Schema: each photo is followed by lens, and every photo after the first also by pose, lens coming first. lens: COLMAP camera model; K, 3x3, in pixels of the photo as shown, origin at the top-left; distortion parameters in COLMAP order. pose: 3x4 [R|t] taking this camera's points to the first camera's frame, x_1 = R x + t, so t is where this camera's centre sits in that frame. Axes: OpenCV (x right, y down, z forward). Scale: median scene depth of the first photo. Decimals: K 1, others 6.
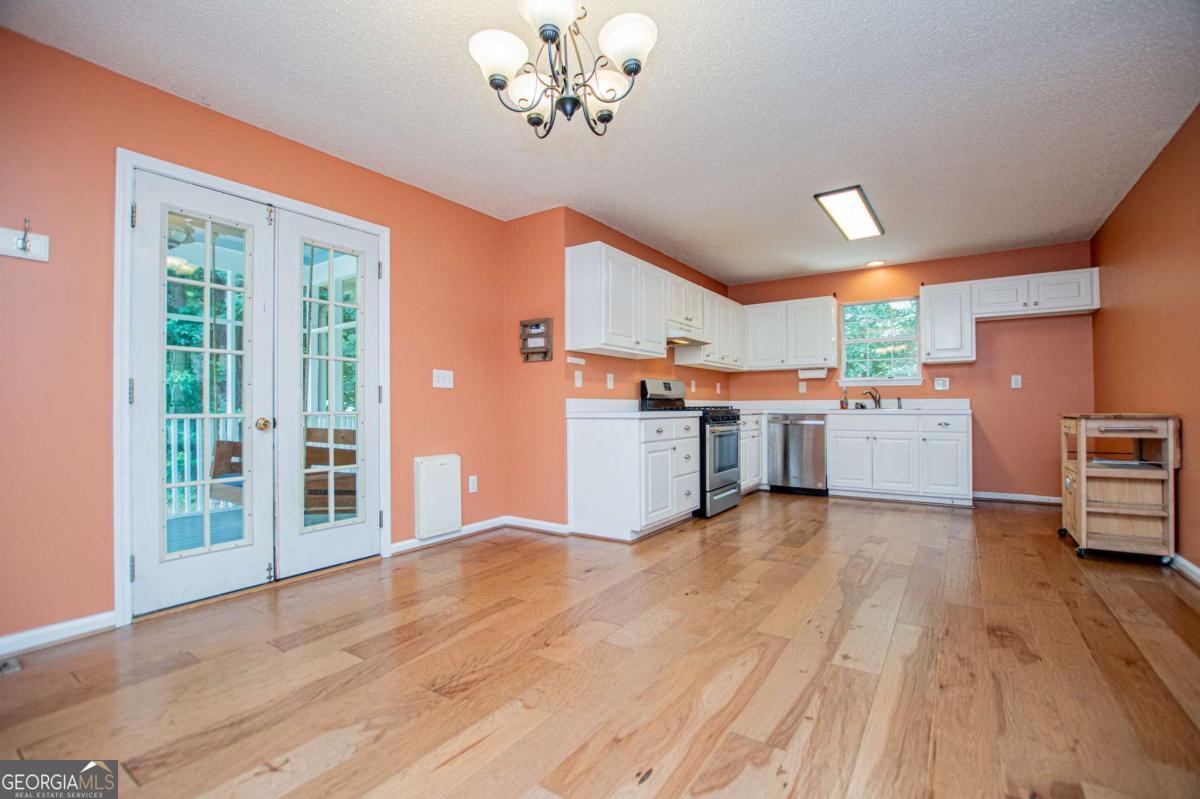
lens RADIAL K [[528.9, 0, 609.5], [0, 528.9, 400.0], [0, 0, 1]] dist [-0.025751, 0.000073]
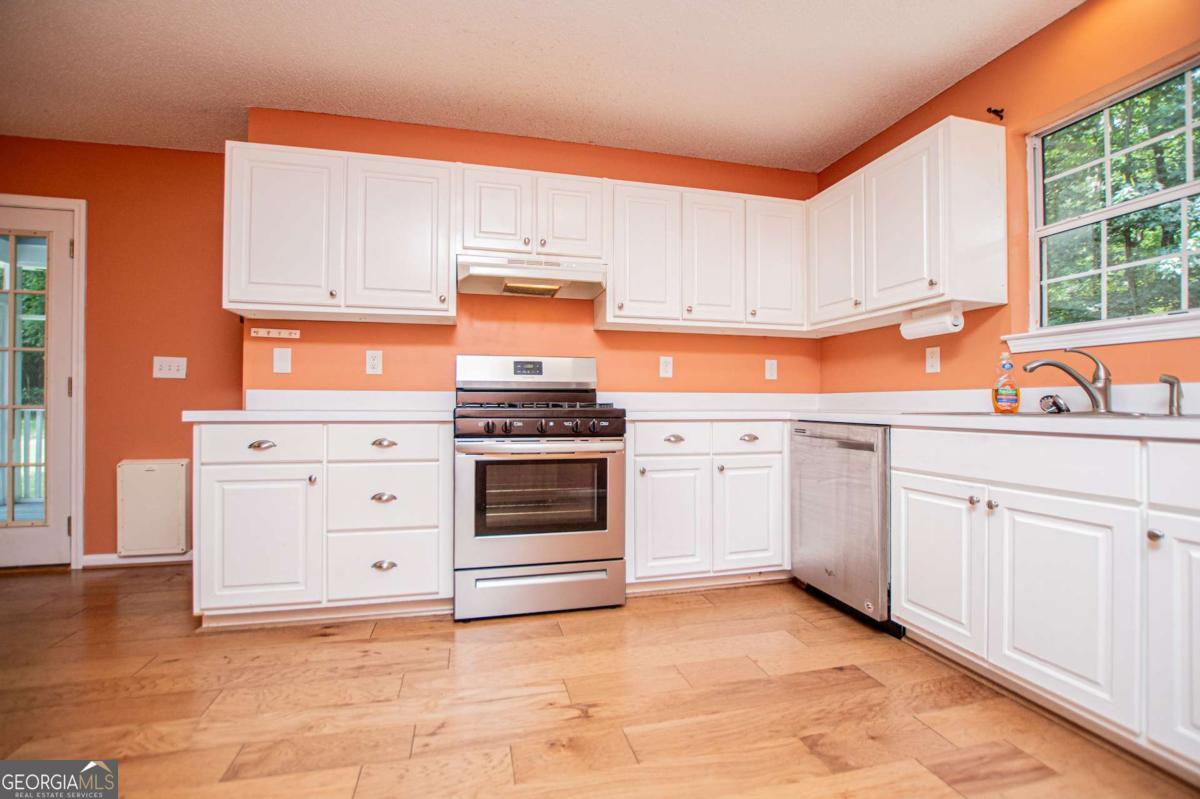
lens RADIAL K [[552.3, 0, 602.8], [0, 552.3, 397.6], [0, 0, 1]] dist [-0.026710, 0.001806]
pose [[0.741859, -0.002962, -0.670550, 0.848932], [0.000434, 0.999992, -0.003937, 0.012495], [0.670556, 0.002629, 0.741854, 0.919019]]
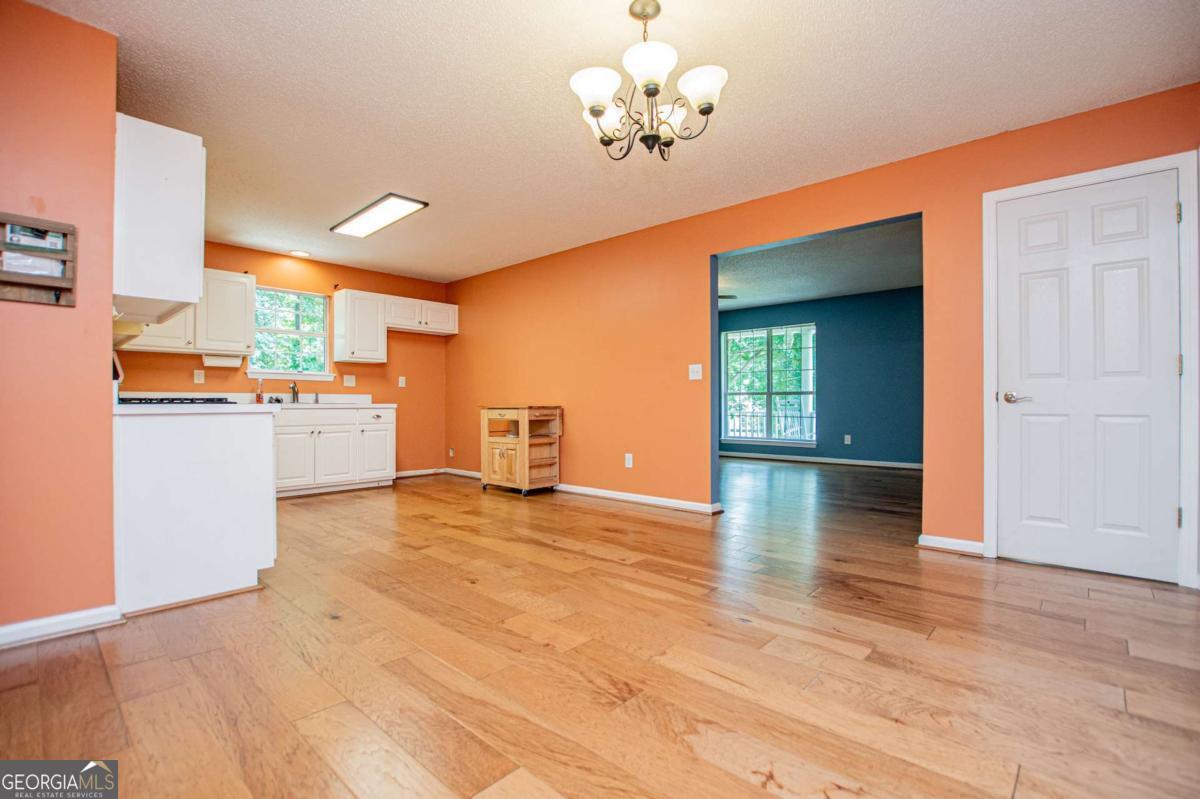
lens RADIAL K [[552.3, 0, 608.6], [0, 552.3, 405.2], [0, 0, 1]] dist [-0.026710, 0.001806]
pose [[0.144920, 0.000537, 0.989443, -0.680112], [-0.013521, 0.999908, 0.001438, 0.018215], [-0.989351, -0.013586, 0.144914, 0.471030]]
